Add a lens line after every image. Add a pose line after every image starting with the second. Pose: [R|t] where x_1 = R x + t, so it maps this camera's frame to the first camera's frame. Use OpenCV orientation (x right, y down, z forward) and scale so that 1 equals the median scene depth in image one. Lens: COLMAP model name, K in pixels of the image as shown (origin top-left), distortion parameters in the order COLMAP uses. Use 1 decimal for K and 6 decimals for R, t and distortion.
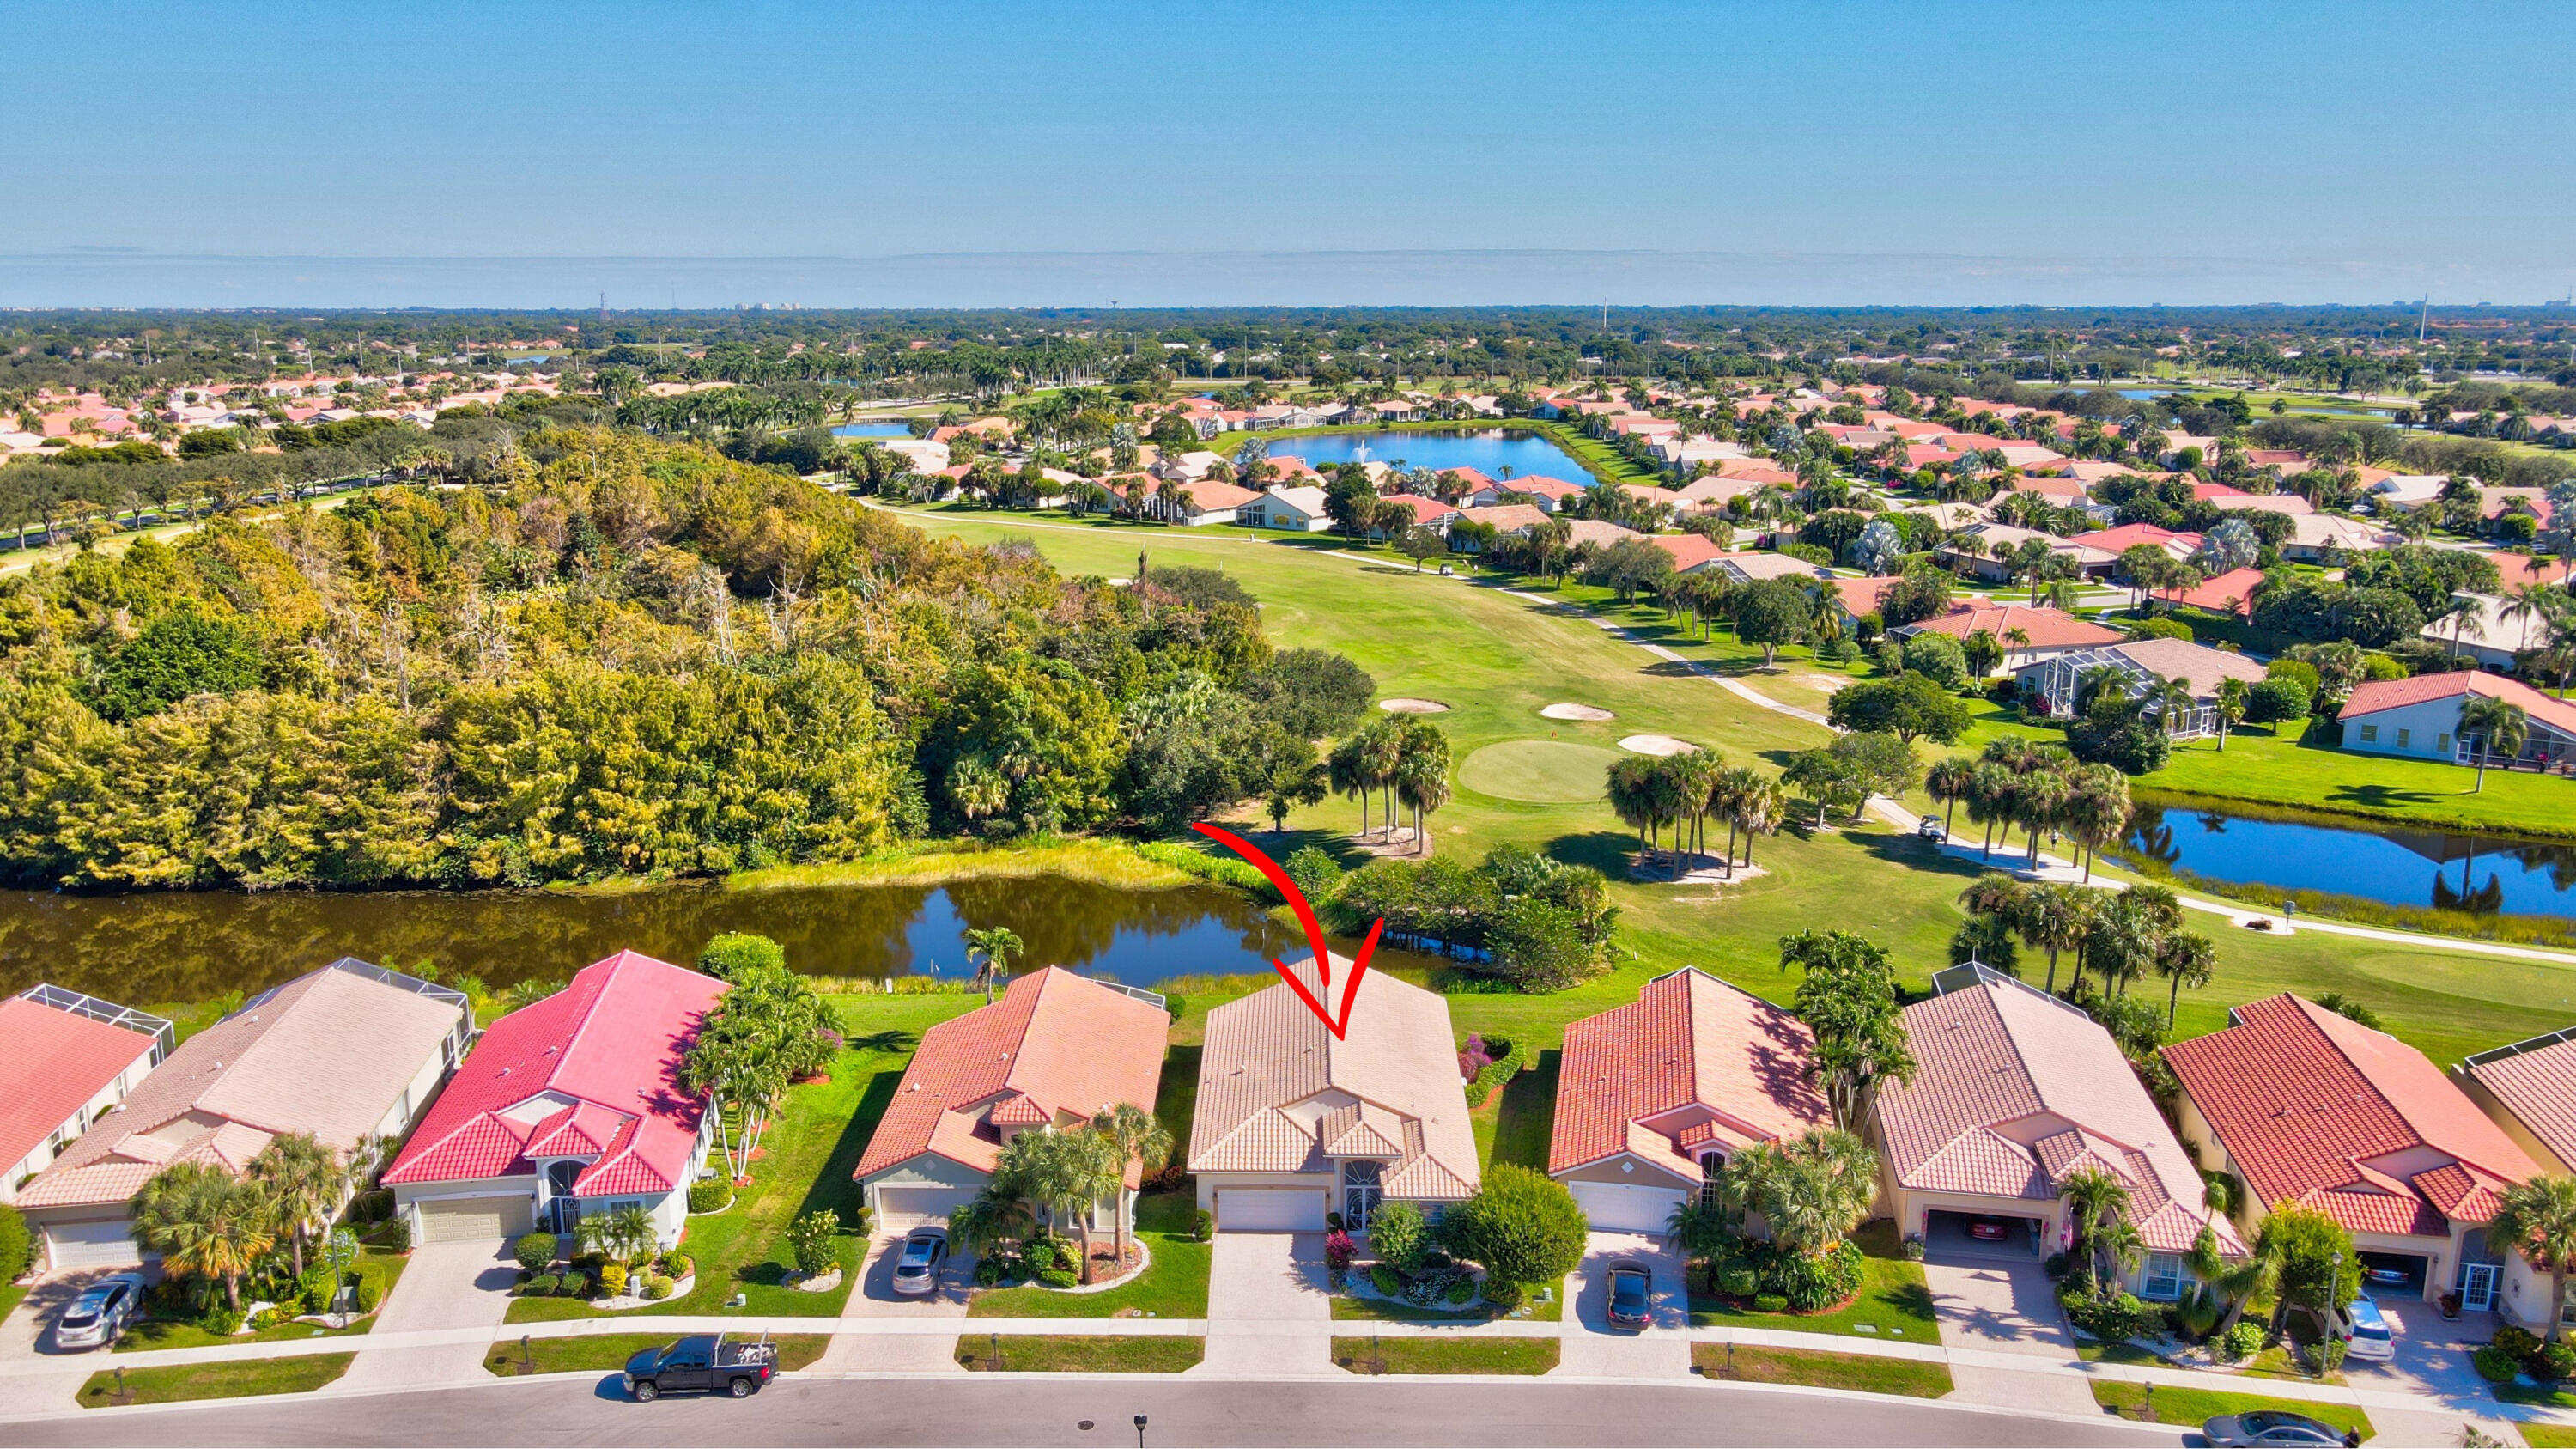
lens RADIAL K [[1909.3, 0, 1268.6], [0, 1909.3, 736.6], [0, 0, 1]] dist [-0.003607, 0.035063]
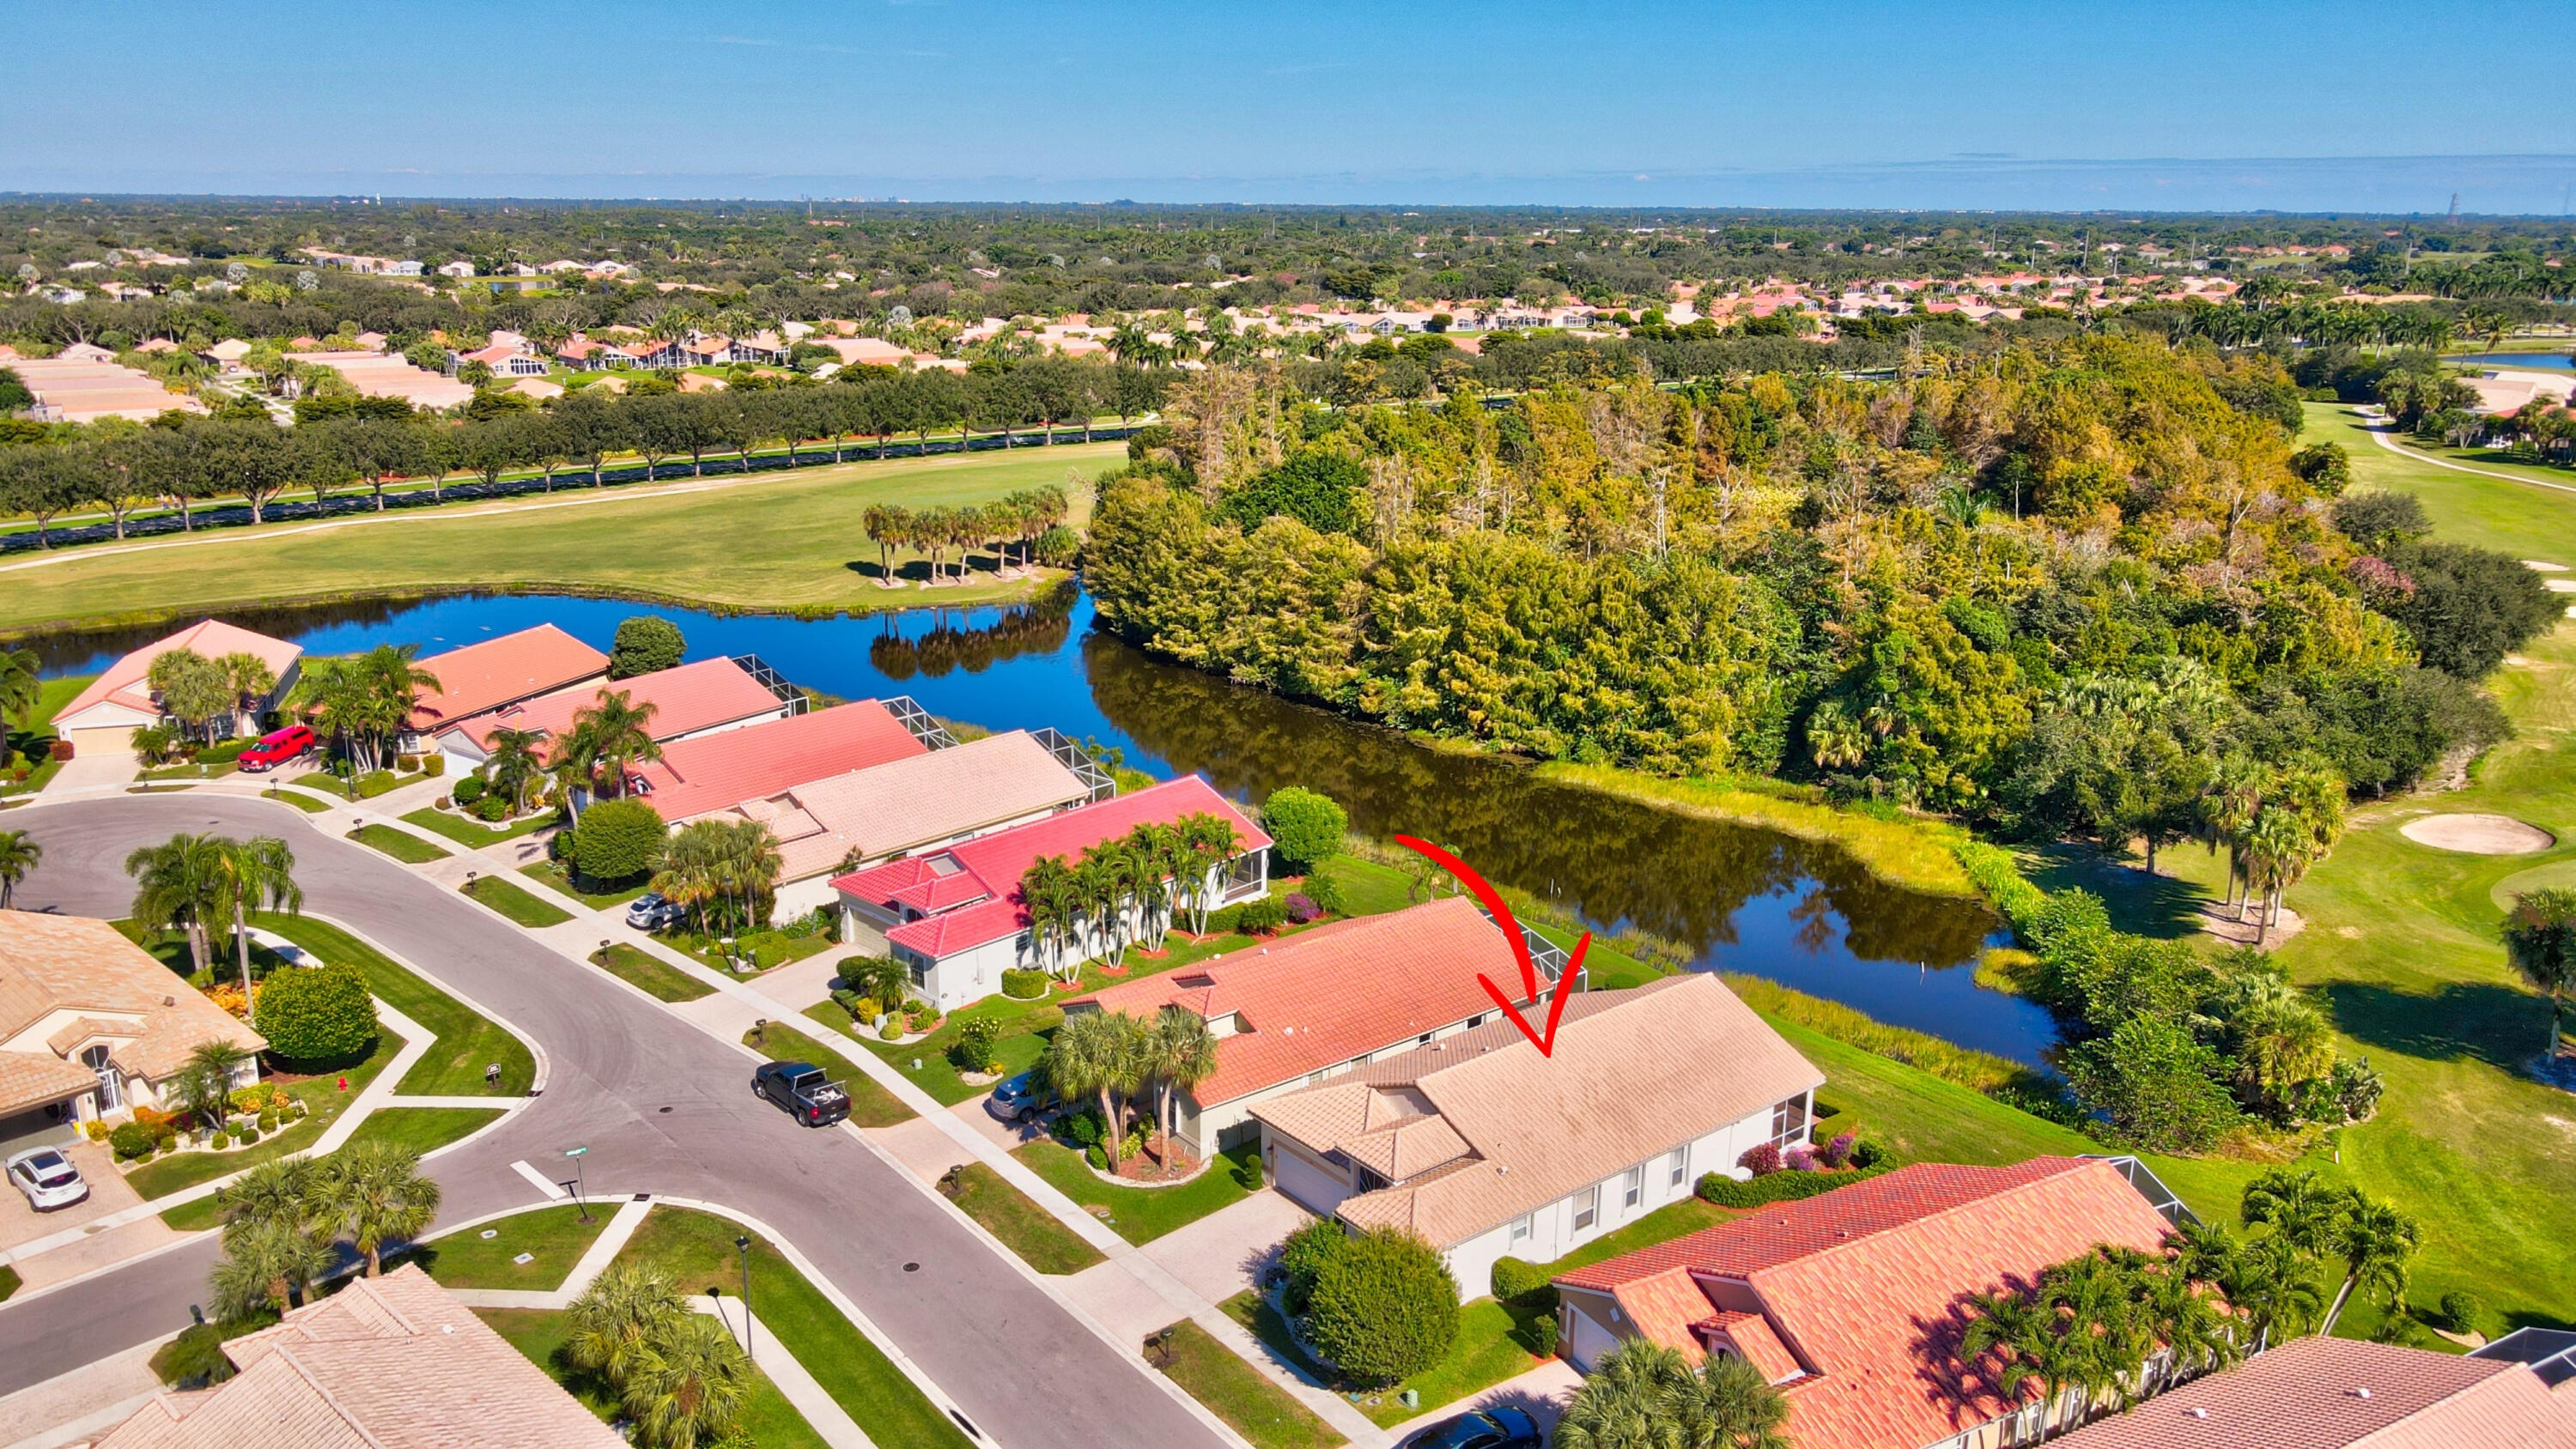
lens RADIAL K [[1908.7, 0, 1267.1], [0, 1908.7, 769.5], [0, 0, 1]] dist [-0.003607, 0.035063]
pose [[0.634220, 0.227753, -0.738846, 0.369378], [-0.180703, 0.972826, 0.144765, -0.042050], [0.751739, 0.041698, 0.658141, 0.235330]]
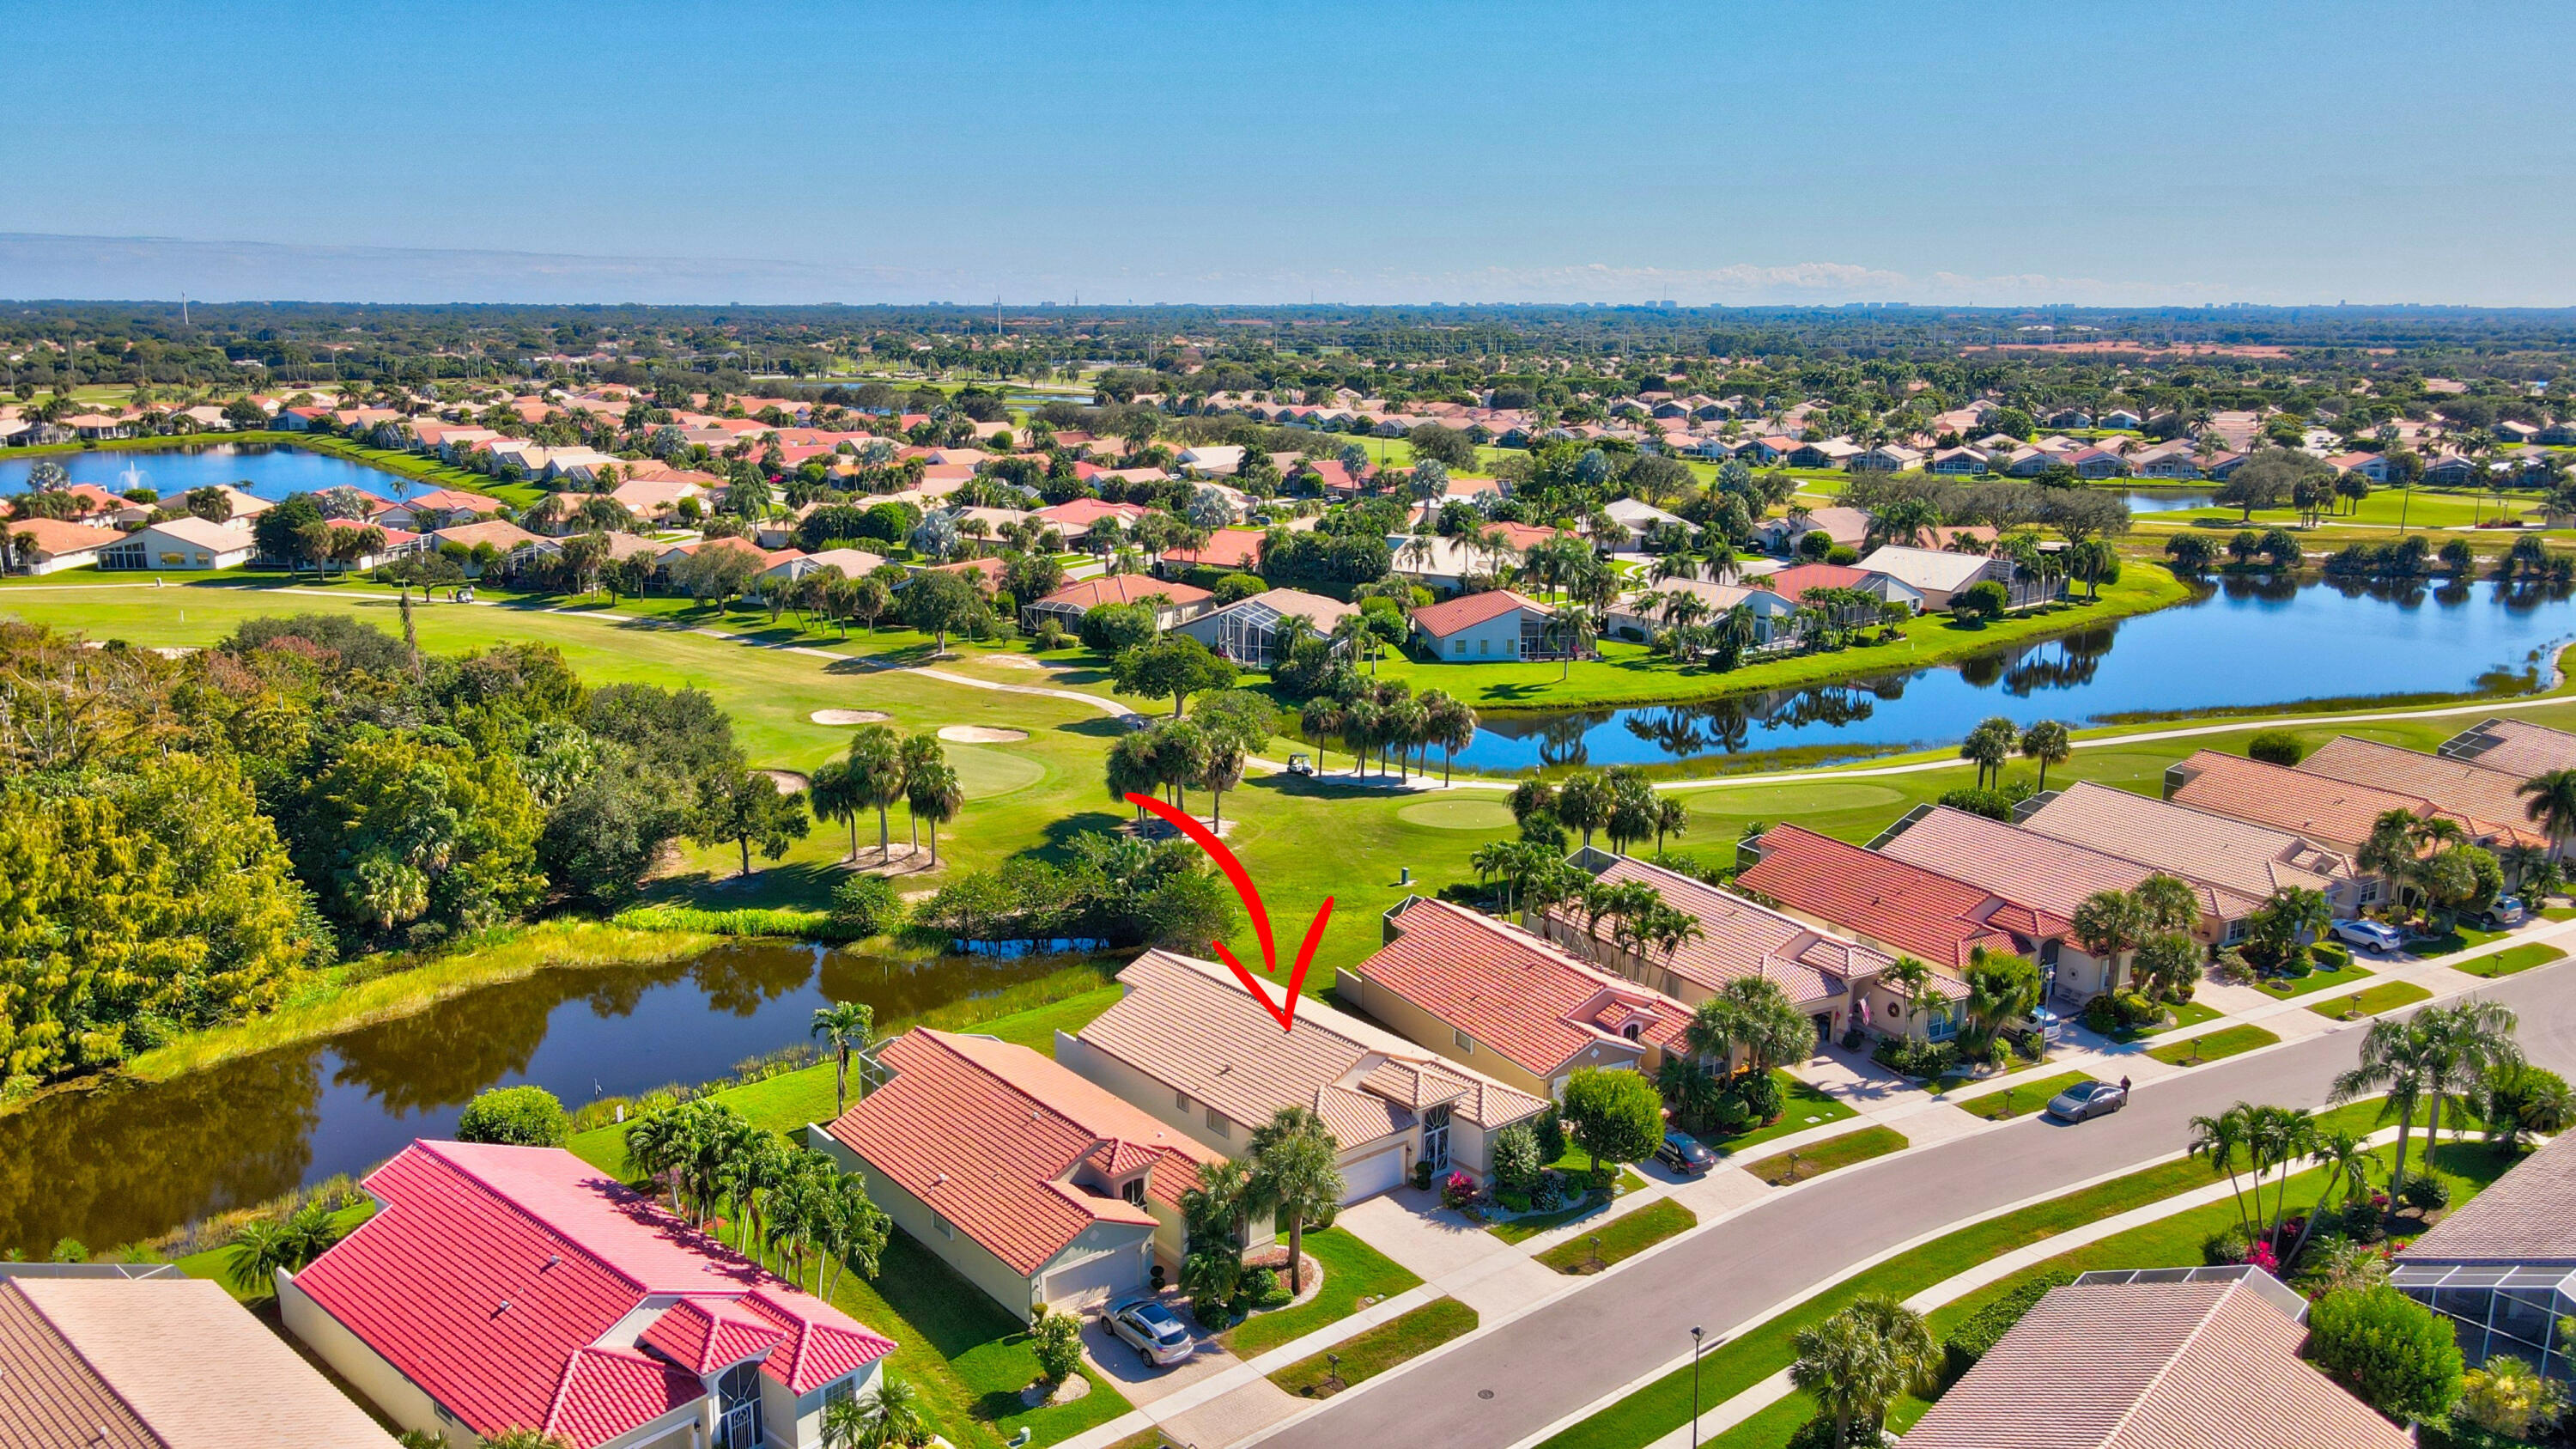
lens RADIAL K [[1909.3, 0, 1268.7], [0, 1909.3, 714.8], [0, 0, 1]] dist [-0.003607, 0.035063]
pose [[0.765271, -0.132827, 0.629854, -0.403032], [0.139199, 0.989475, 0.039539, -0.030614], [-0.628477, 0.057417, 0.775706, 0.129742]]
